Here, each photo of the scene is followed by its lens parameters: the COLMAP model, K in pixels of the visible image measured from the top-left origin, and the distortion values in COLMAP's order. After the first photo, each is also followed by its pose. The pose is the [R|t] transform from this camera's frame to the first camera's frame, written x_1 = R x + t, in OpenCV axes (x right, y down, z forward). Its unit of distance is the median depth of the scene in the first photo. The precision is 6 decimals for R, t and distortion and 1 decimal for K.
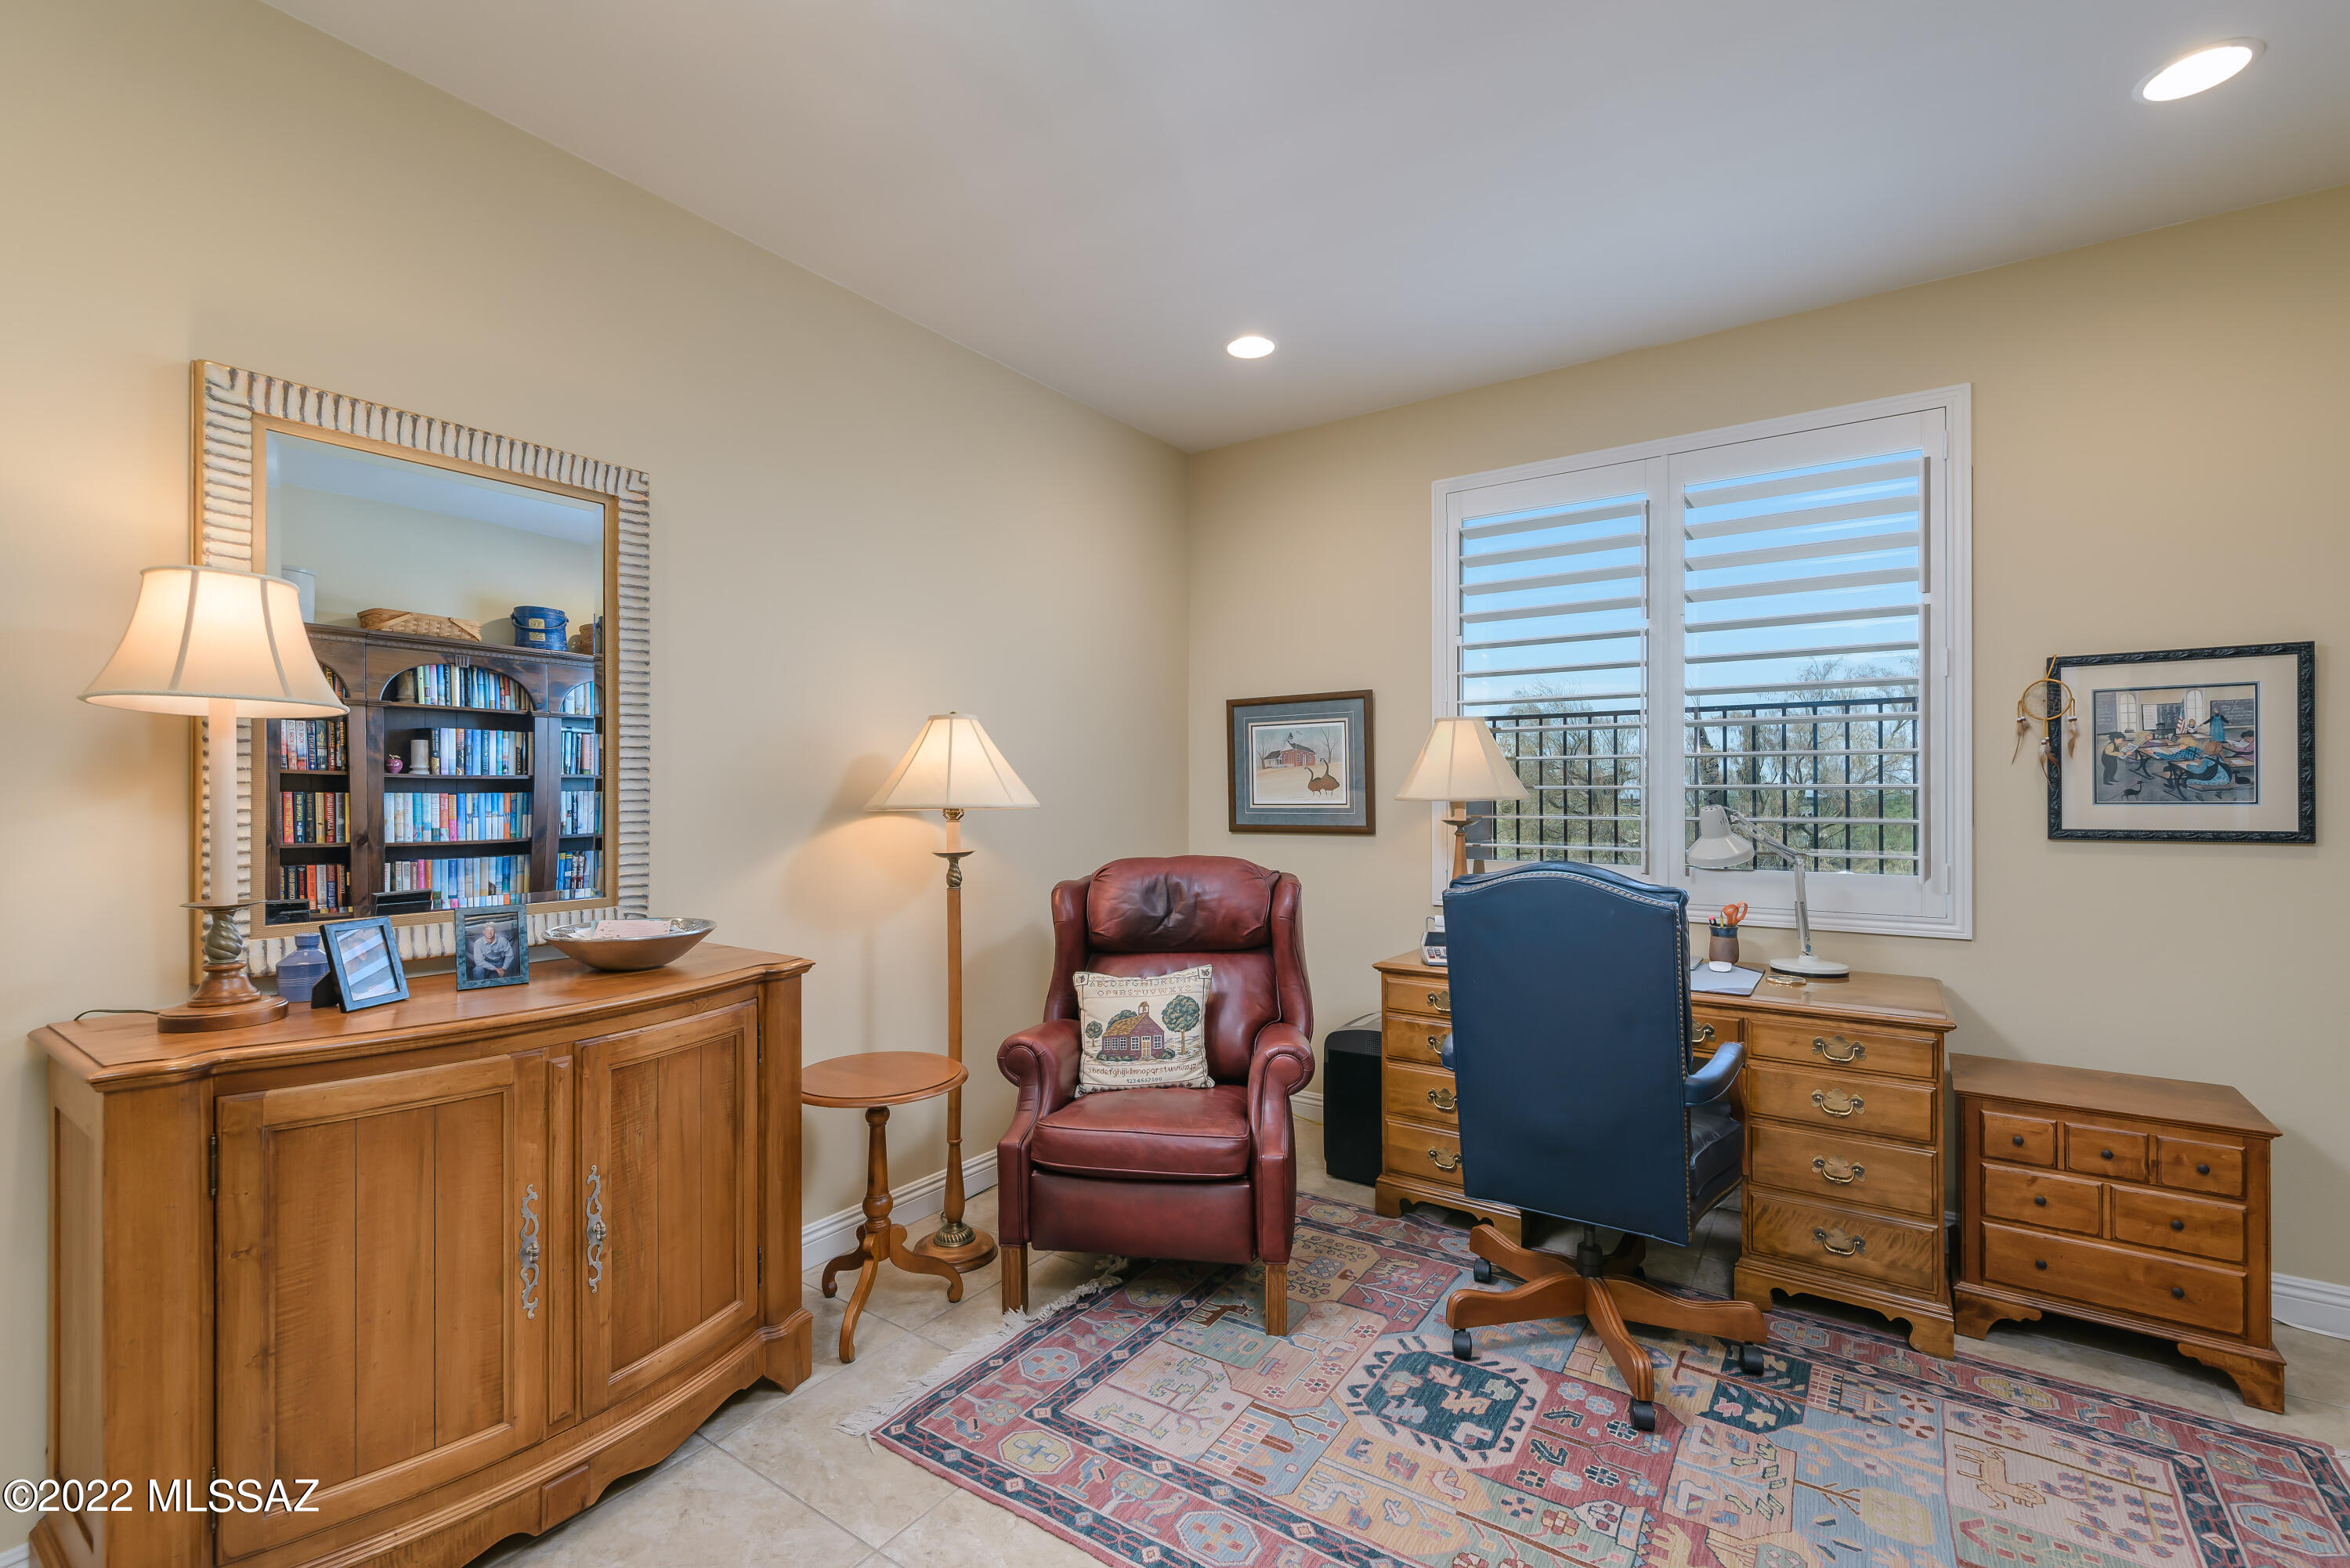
lens RADIAL K [[1013.7, 0, 1170.6], [0, 1013.7, 787.4], [0, 0, 1]] dist [0.004022, -0.000883]
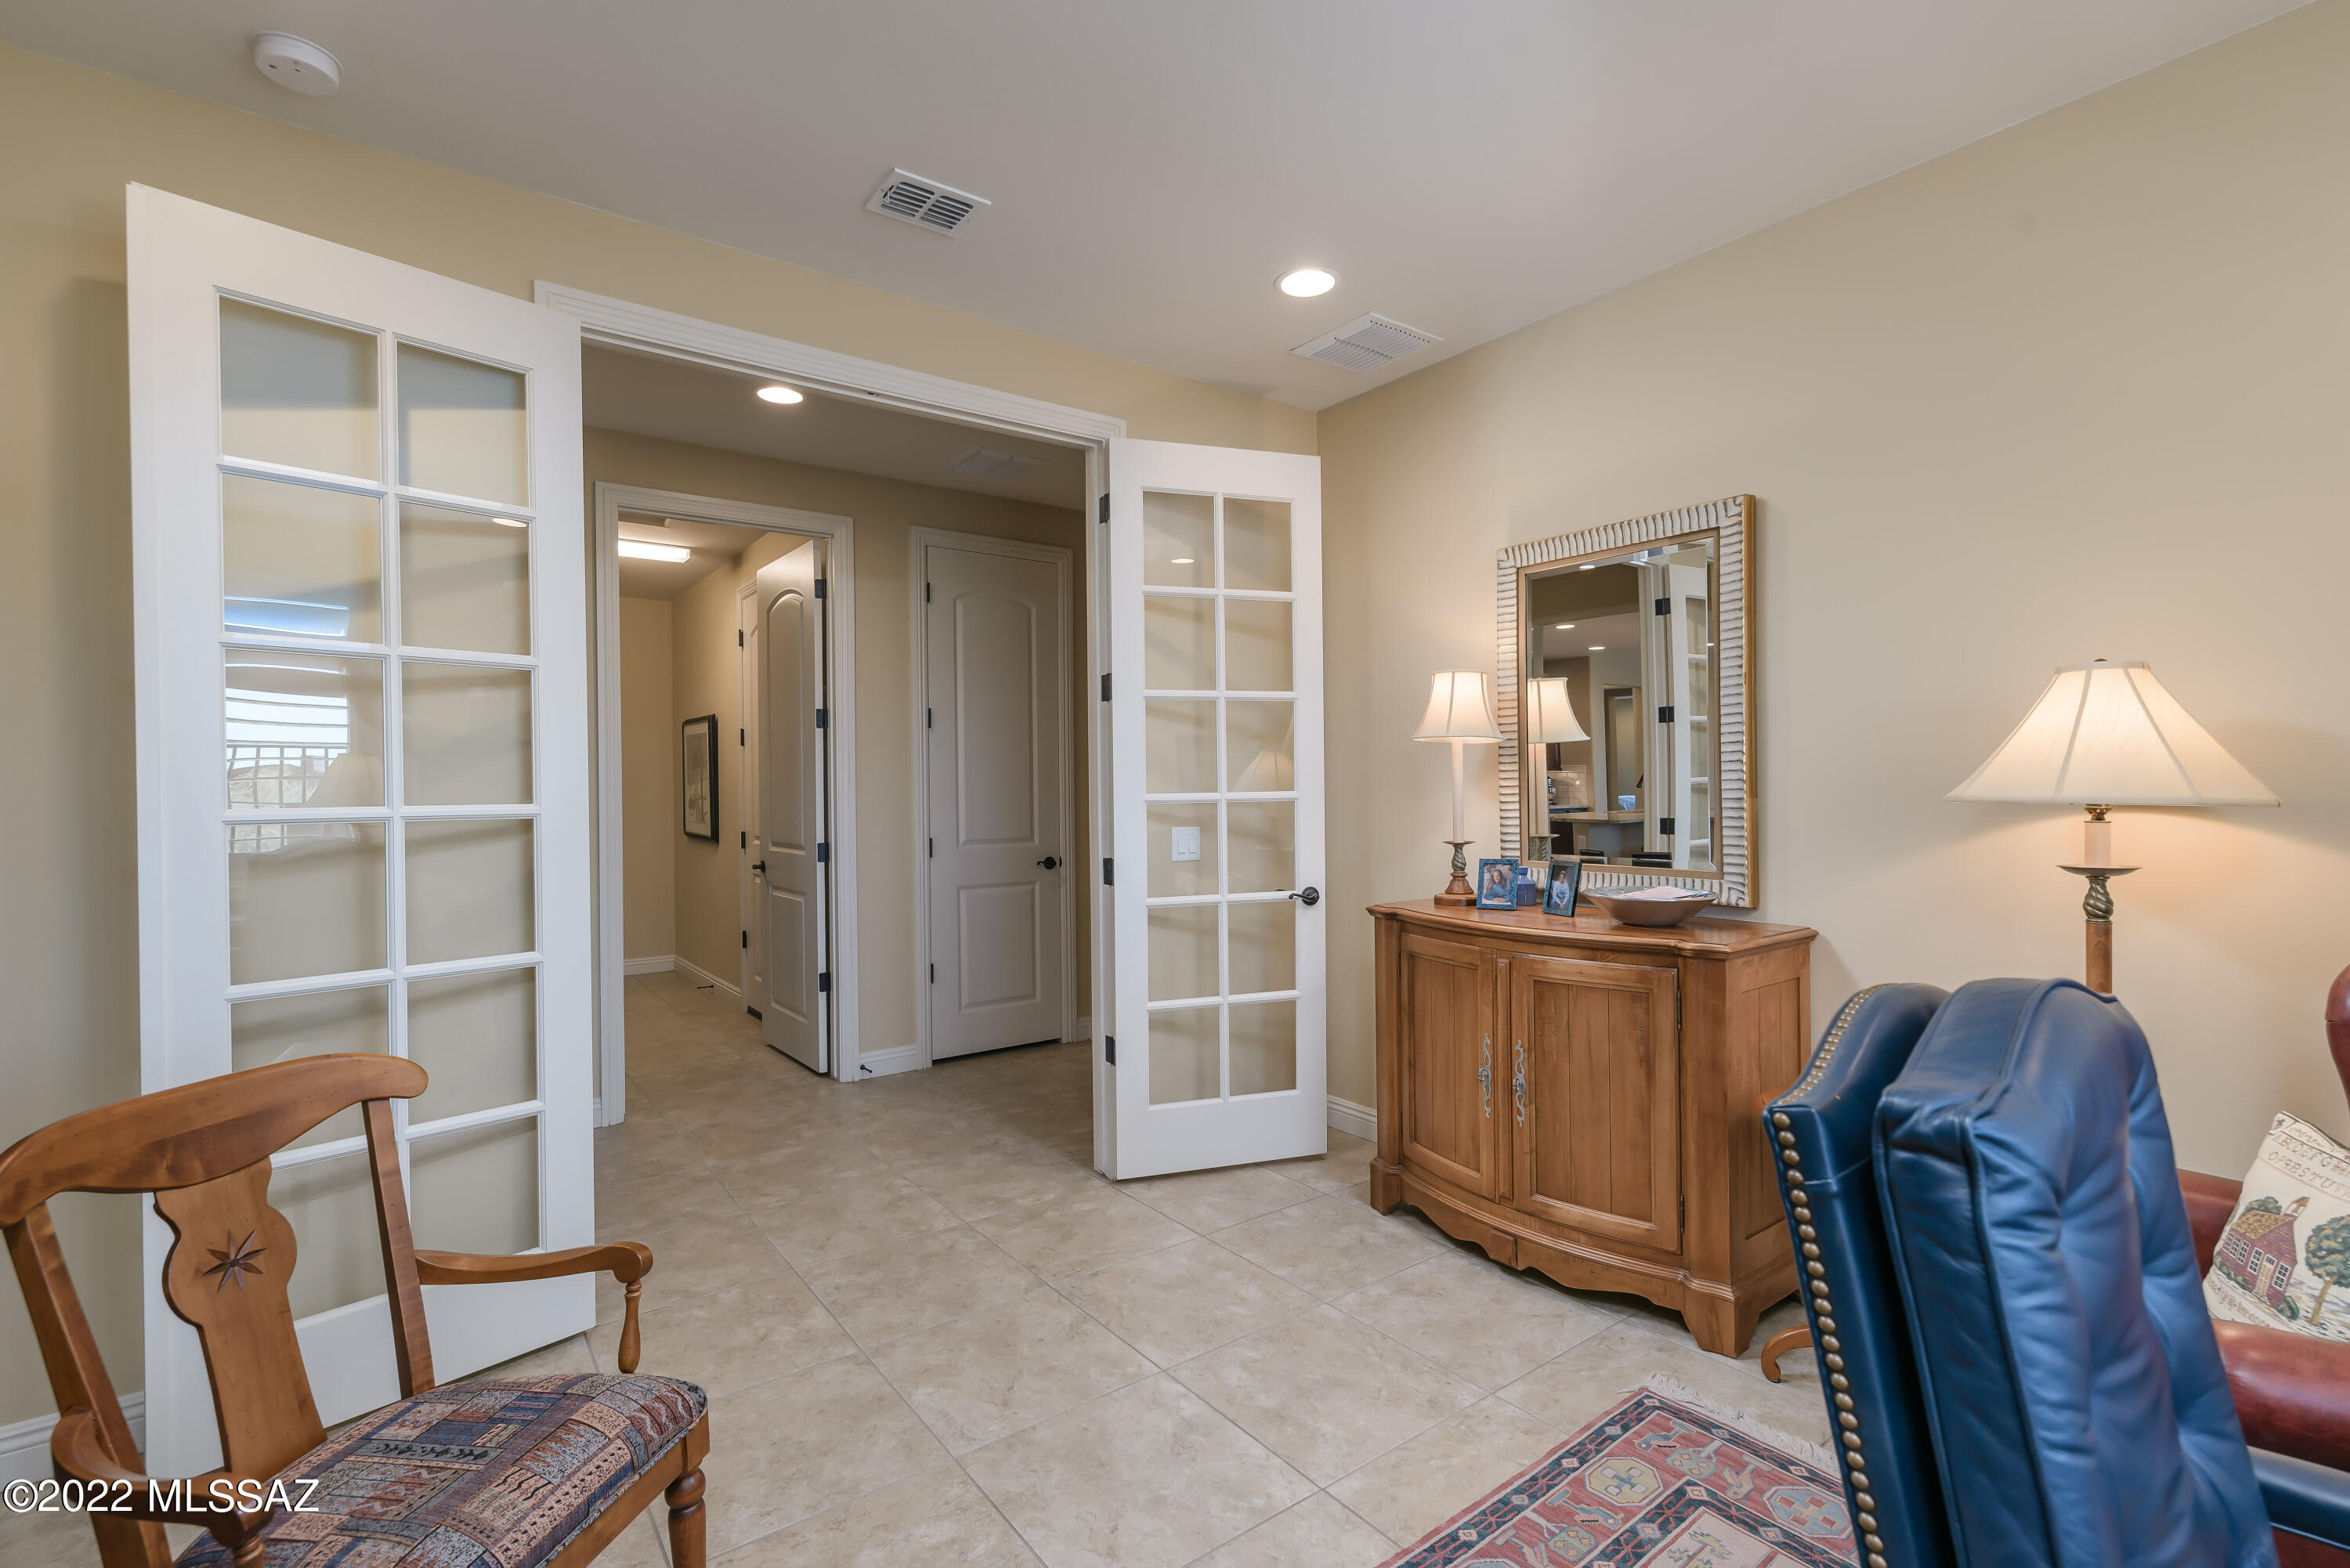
lens RADIAL K [[1048.6, 0, 1176.8], [0, 1048.6, 791.0], [0, 0, 1]] dist [0.002277, 0.000223]
pose [[-0.324796, 0.005169, -0.945770, 0.893718], [0.016544, 0.999863, -0.000217, 0.004843], [0.945639, -0.015717, -0.324837, 0.902659]]
